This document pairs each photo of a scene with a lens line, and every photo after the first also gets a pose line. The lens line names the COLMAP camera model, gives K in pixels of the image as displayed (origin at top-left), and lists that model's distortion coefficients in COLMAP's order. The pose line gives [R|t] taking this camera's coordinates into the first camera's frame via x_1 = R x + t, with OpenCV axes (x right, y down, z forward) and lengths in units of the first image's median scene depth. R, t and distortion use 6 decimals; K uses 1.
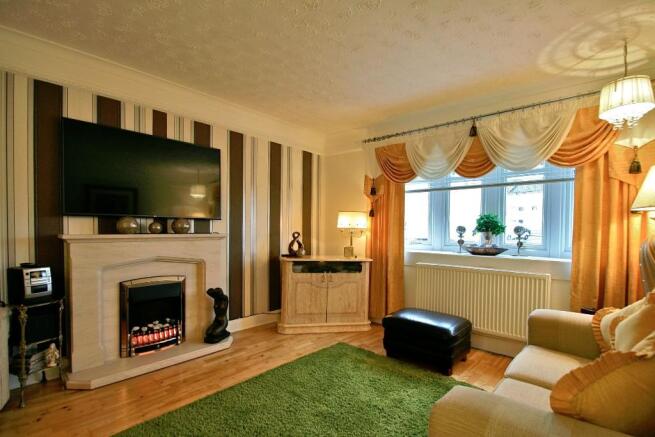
lens RADIAL K [[304.5, 0, 332.6], [0, 304.5, 232.4], [0, 0, 1]] dist [0.001378, -0.000956]
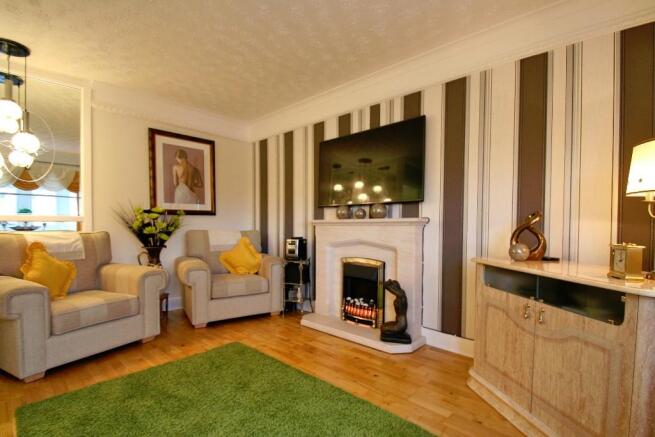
lens RADIAL K [[304.5, 0, 332.6], [0, 304.5, 232.4], [0, 0, 1]] dist [0.001378, -0.000956]
pose [[0.006785, 0.008629, -0.999940, 0.506816], [-0.015593, 0.999842, 0.008522, 0.043803], [0.999855, 0.015535, 0.006919, 0.859452]]
